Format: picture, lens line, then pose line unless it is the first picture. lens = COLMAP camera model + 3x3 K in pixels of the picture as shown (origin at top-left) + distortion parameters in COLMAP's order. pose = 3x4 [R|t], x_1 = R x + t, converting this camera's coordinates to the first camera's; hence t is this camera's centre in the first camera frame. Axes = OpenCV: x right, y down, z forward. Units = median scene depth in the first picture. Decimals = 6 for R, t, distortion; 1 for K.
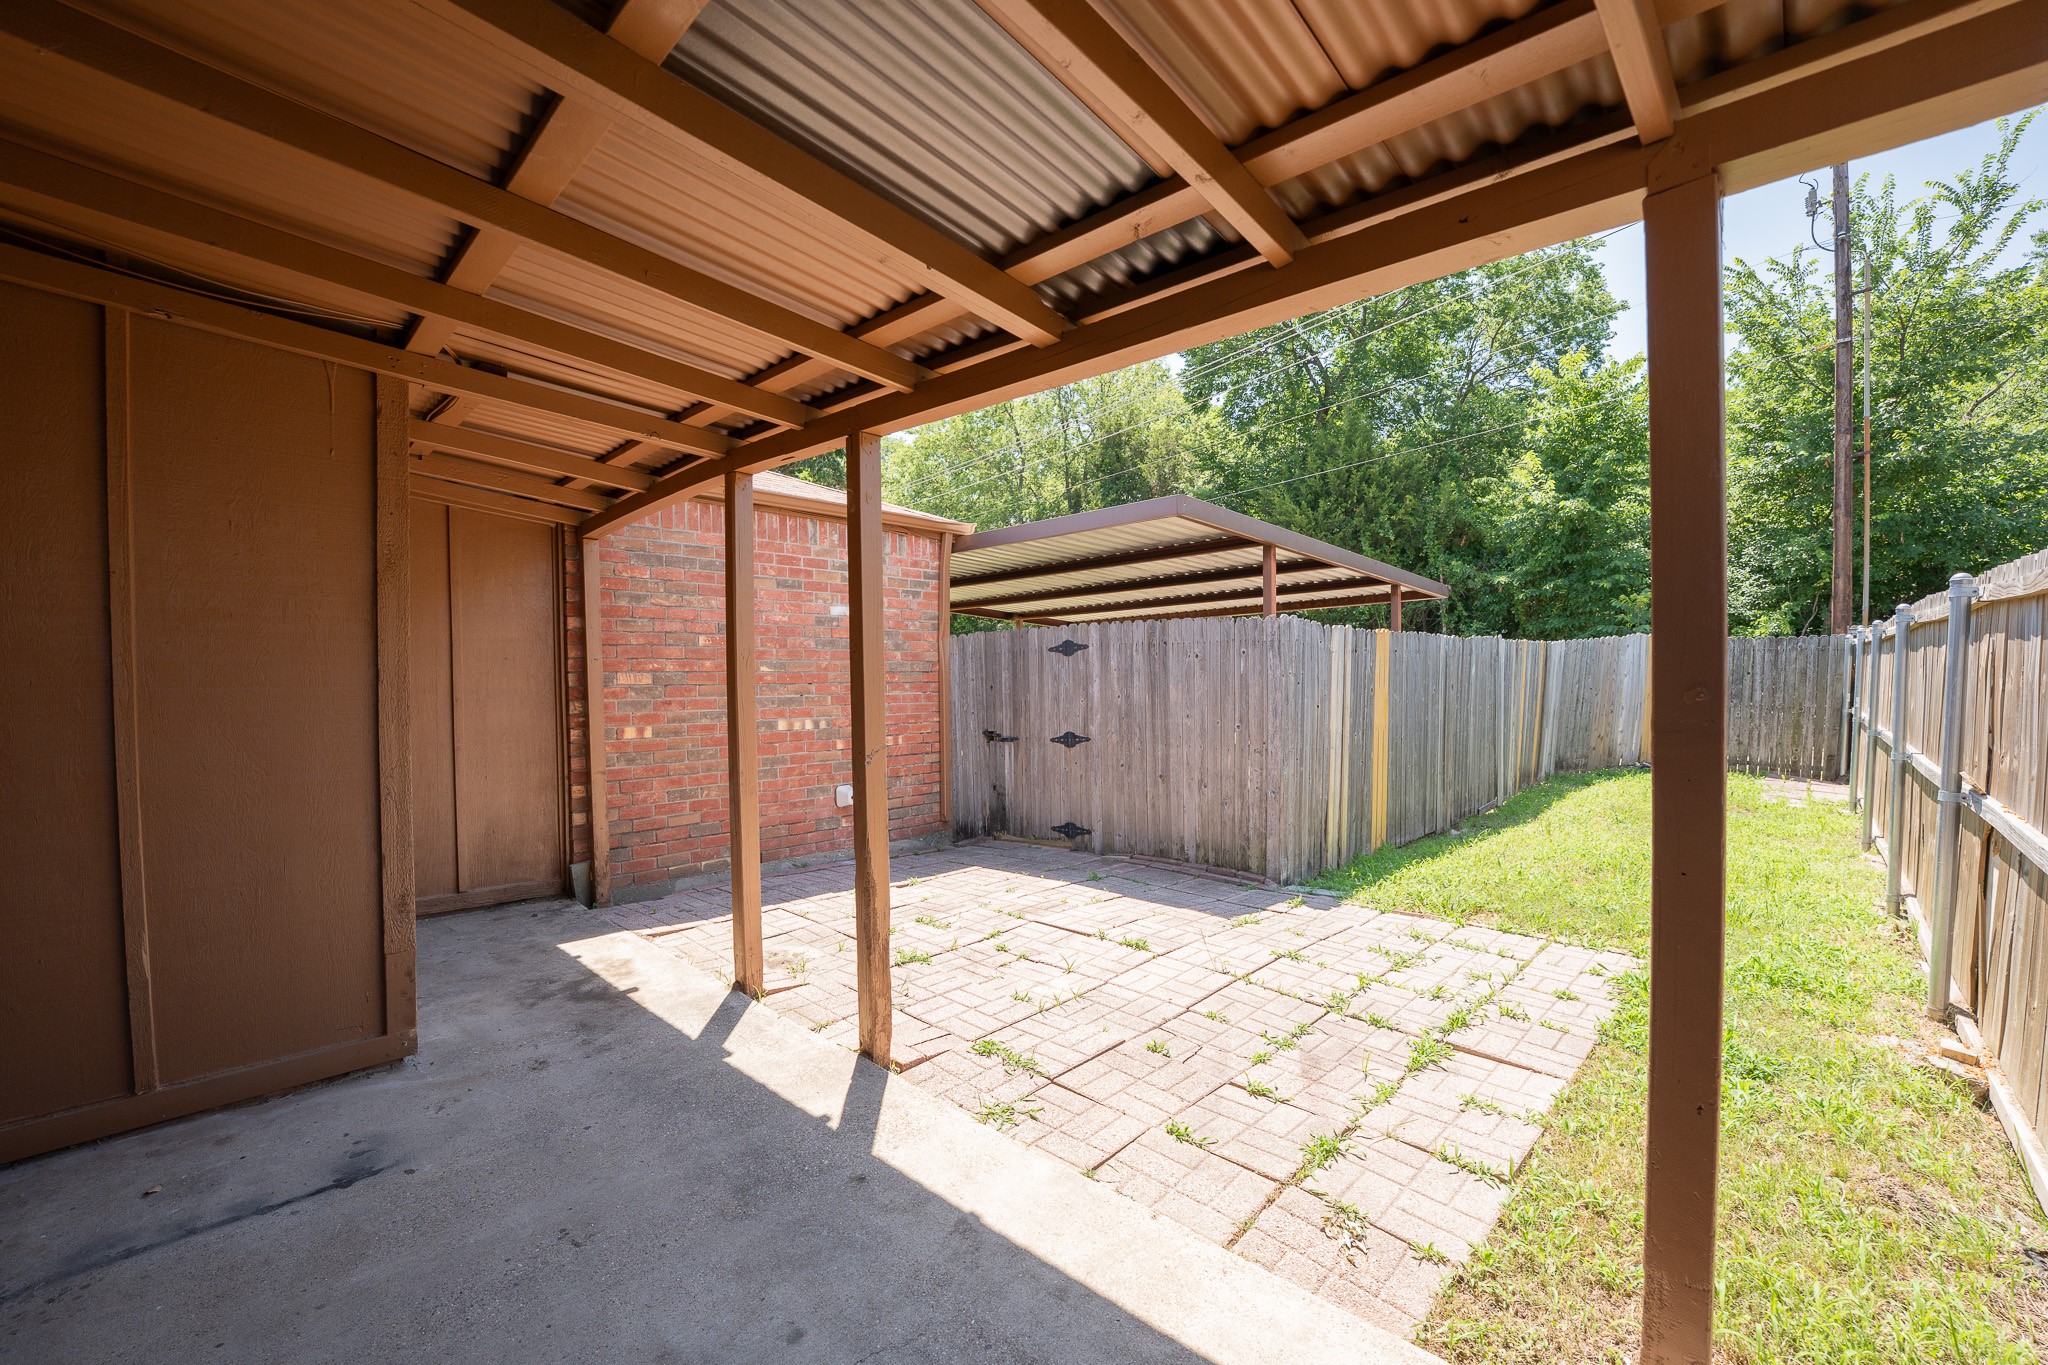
lens RADIAL K [[818.9, 0, 995.4], [0, 818.9, 724.7], [0, 0, 1]] dist [-0.029589, 0.004055]
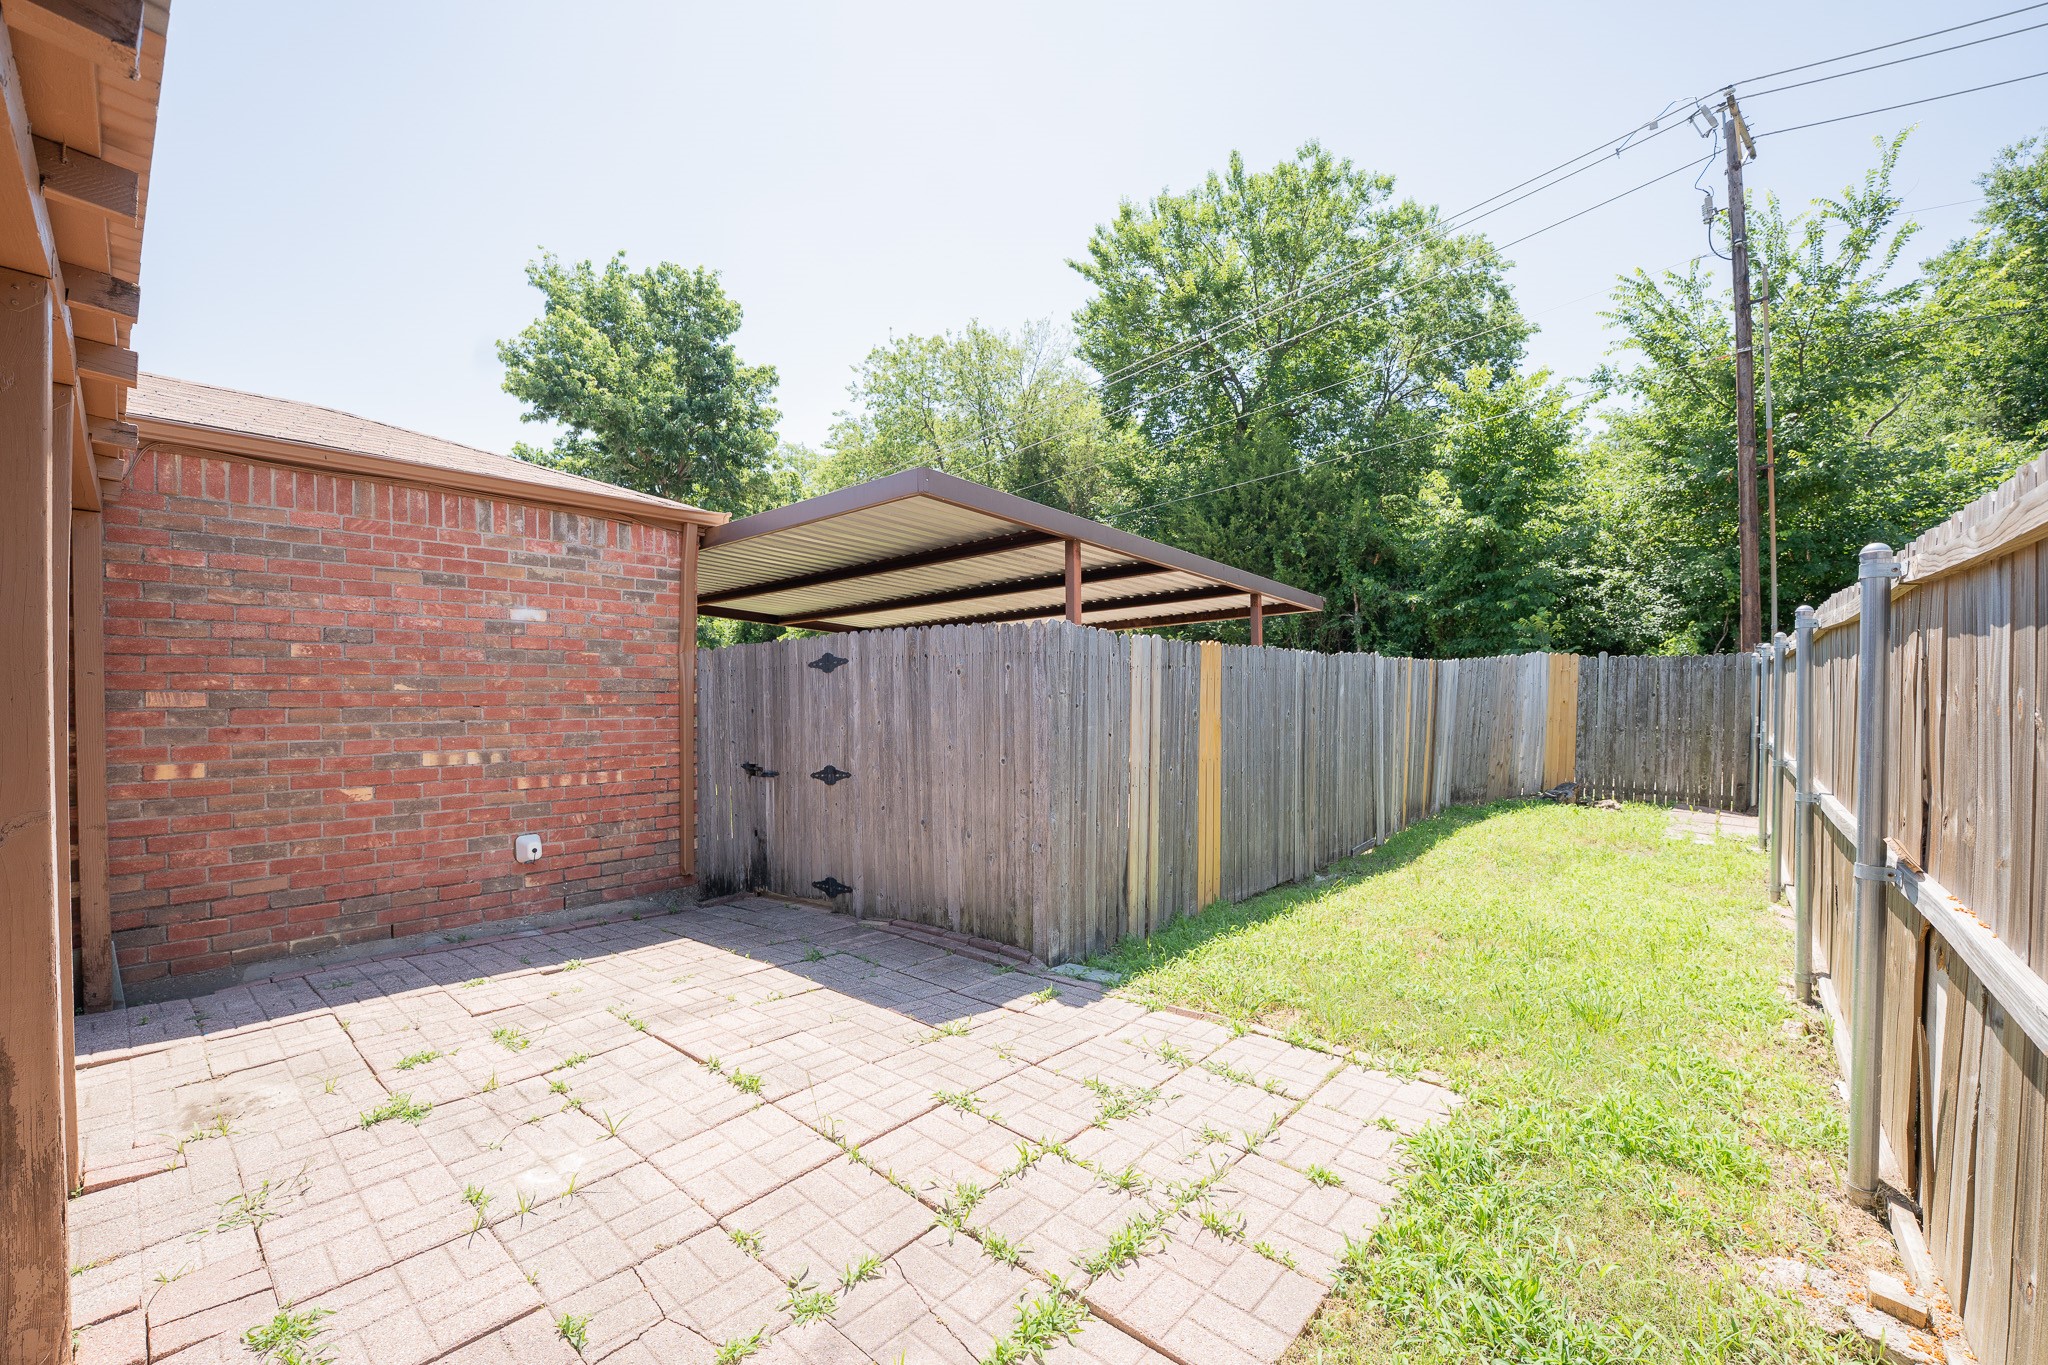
lens RADIAL K [[818.9, 0, 994.7], [0, 818.9, 719.2], [0, 0, 1]] dist [-0.029589, 0.004055]
pose [[0.998685, -0.000277, 0.051261, 0.223773], [0.002052, 0.999400, -0.034578, -0.009391], [-0.051220, 0.034638, 0.998087, 0.187574]]
